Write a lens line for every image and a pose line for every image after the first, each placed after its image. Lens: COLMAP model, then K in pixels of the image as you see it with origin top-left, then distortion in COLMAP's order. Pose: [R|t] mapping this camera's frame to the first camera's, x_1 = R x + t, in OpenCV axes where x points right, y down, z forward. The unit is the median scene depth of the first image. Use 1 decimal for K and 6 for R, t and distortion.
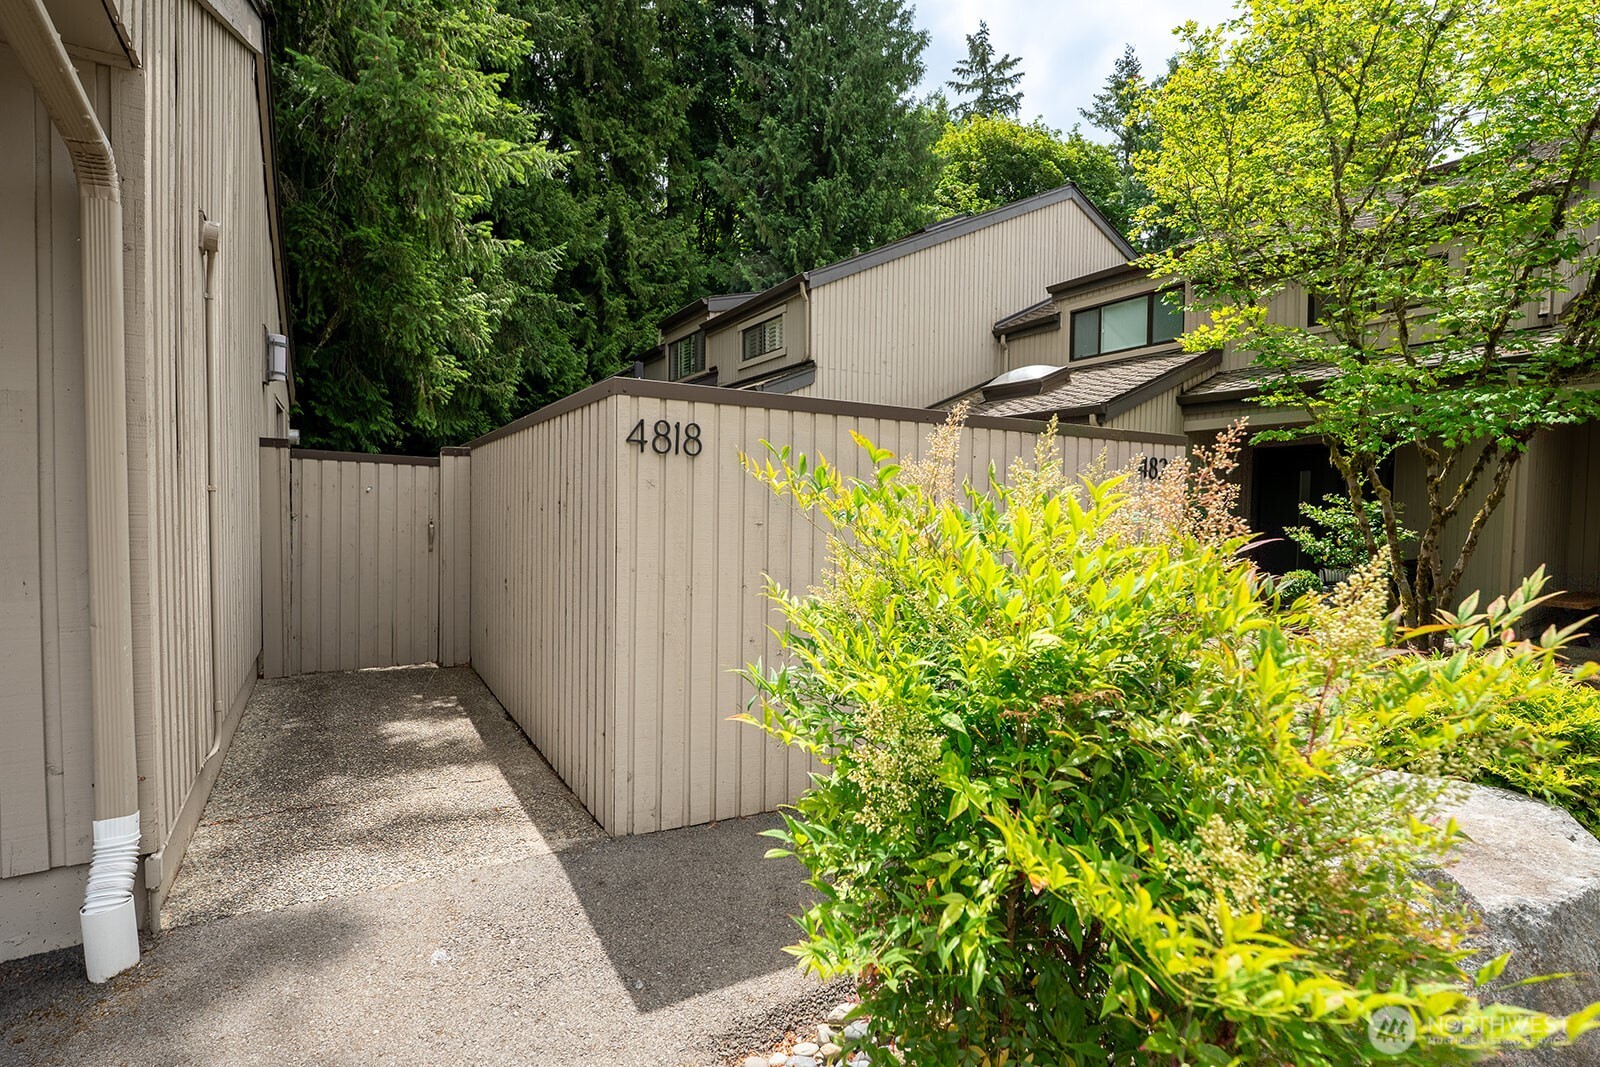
lens RADIAL K [[749.8, 0, 759.7], [0, 749.8, 534.2], [0, 0, 1]] dist [-0.002275, -0.000242]
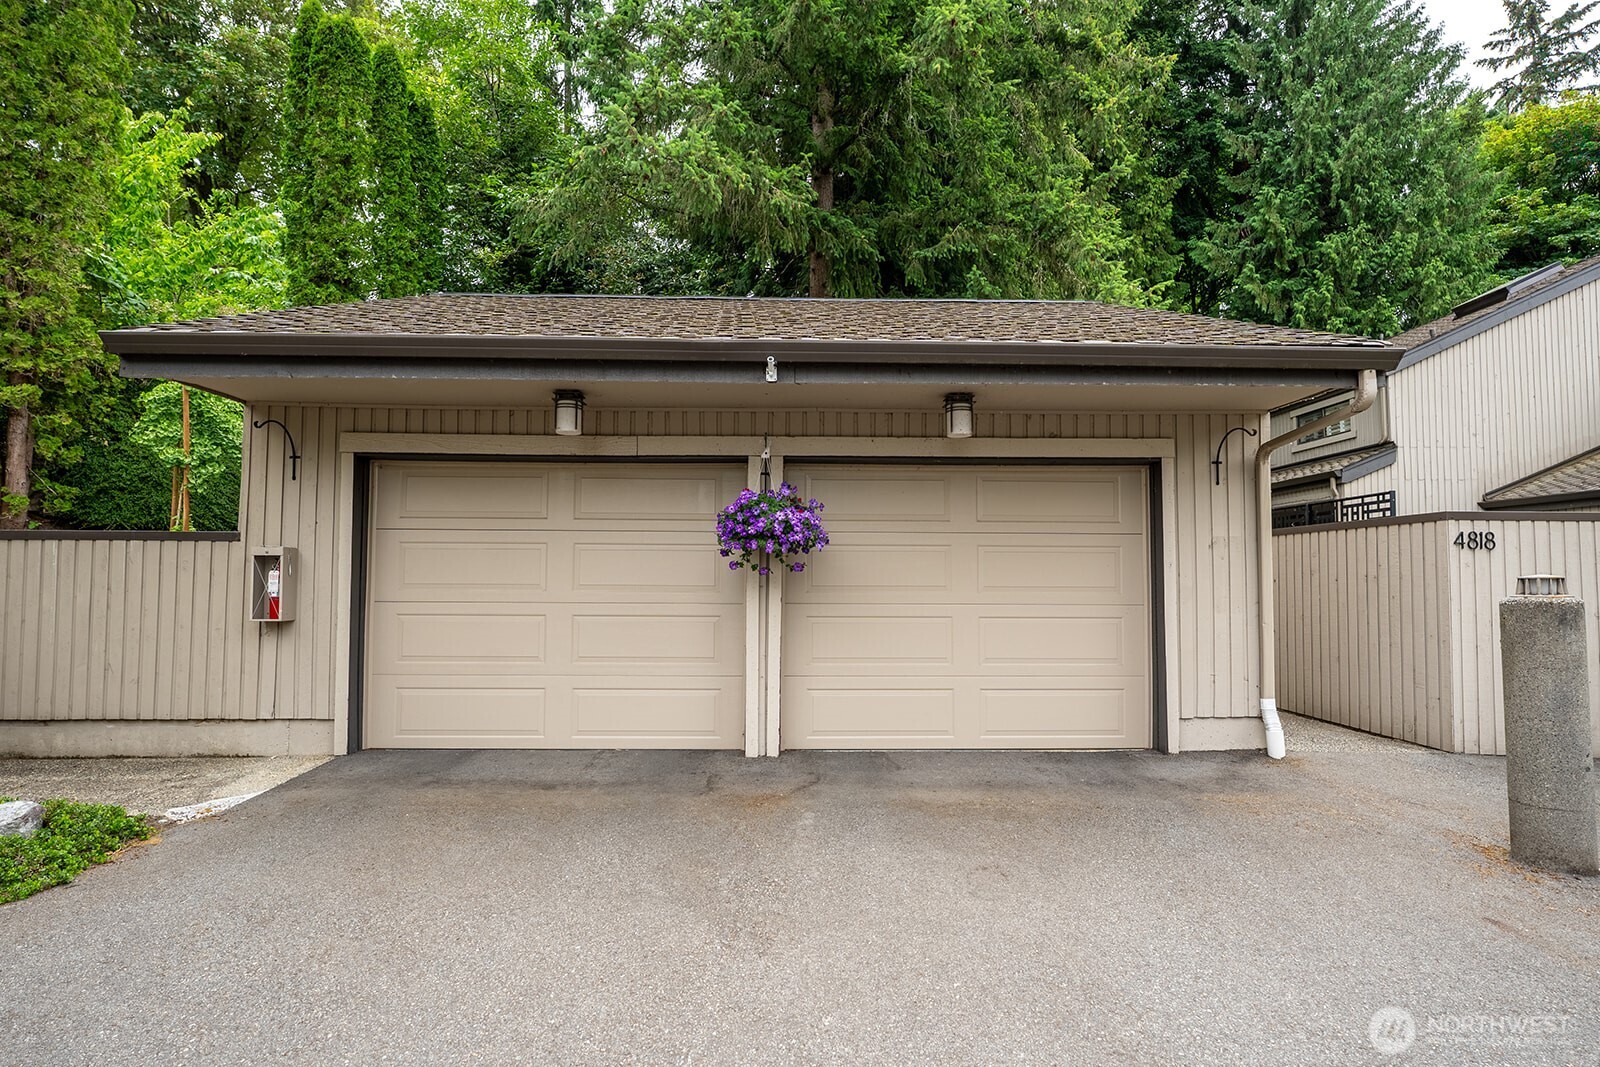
lens RADIAL K [[760.9, 0, 807.4], [0, 760.9, 550.9], [0, 0, 1]] dist [-0.020843, 0.007576]
pose [[0.877774, -0.028378, -0.478234, -0.055520], [-0.010532, 0.996860, -0.078483, 0.005029], [0.478960, 0.073927, 0.874719, -0.116174]]
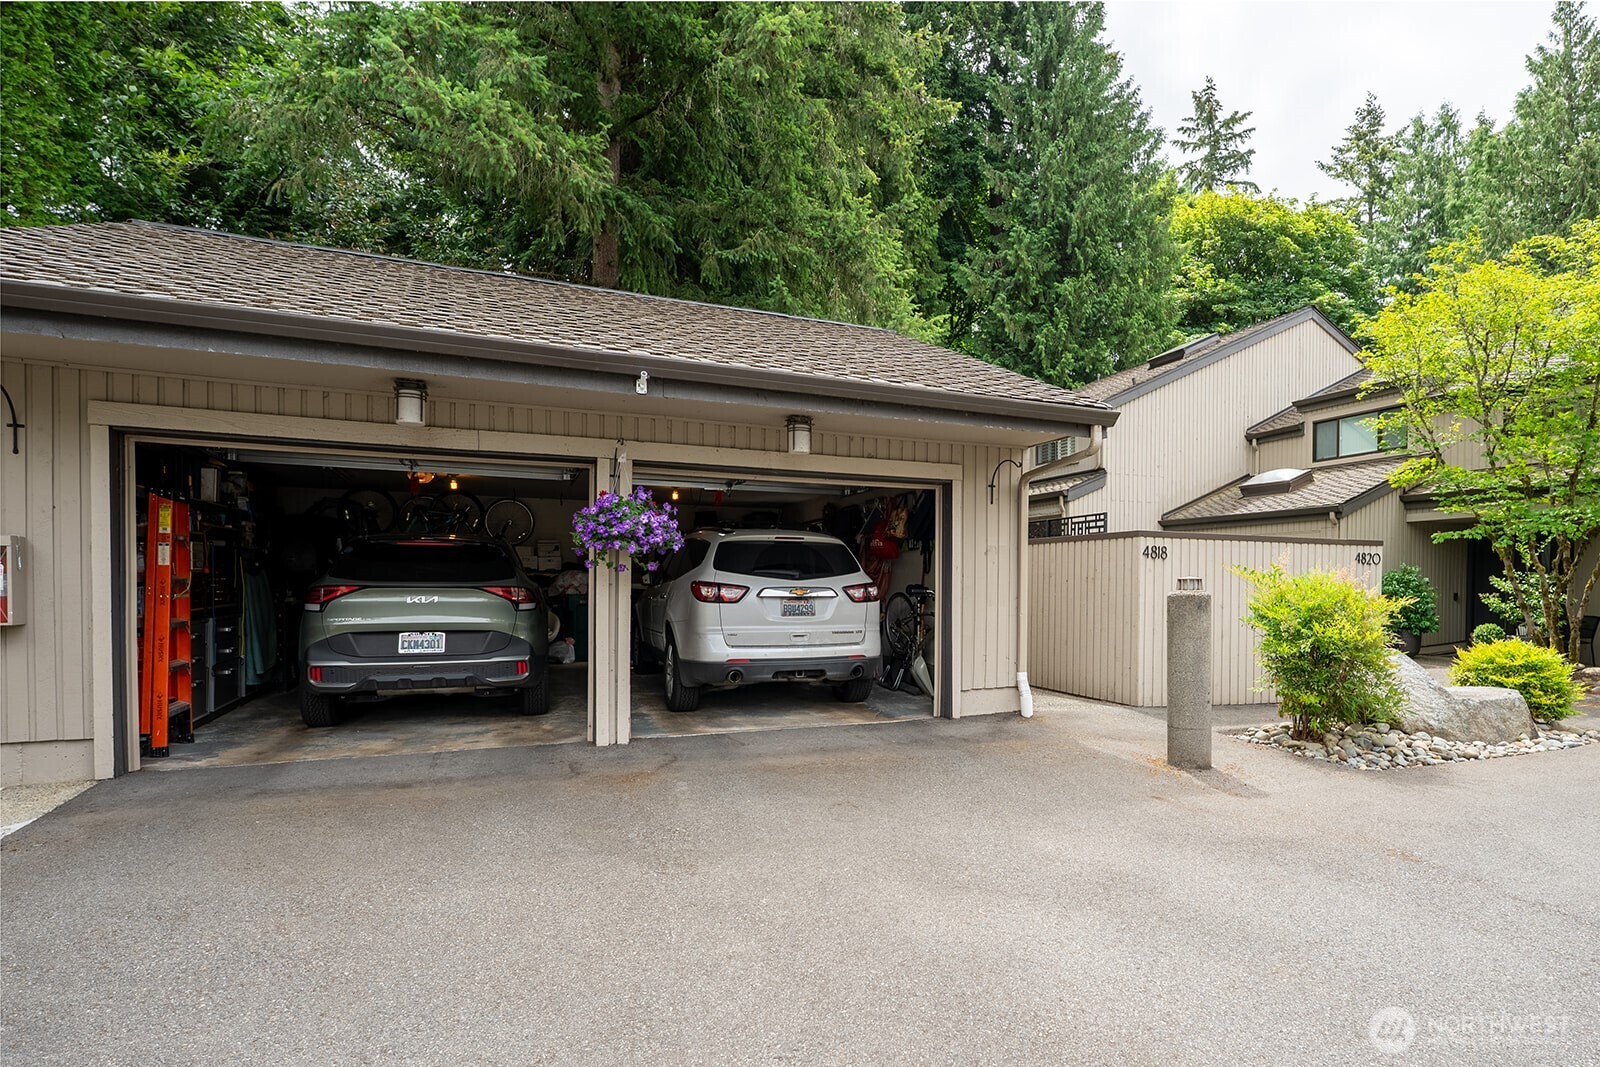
lens RADIAL K [[793.2, 0, 887.5], [0, 793.2, 598.2], [0, 0, 1]] dist [-0.000990, -0.000770]
pose [[0.995150, -0.004709, -0.098254, -0.061881], [0.002709, 0.999787, -0.020480, 0.006602], [0.098329, 0.020115, 0.994951, -0.143981]]
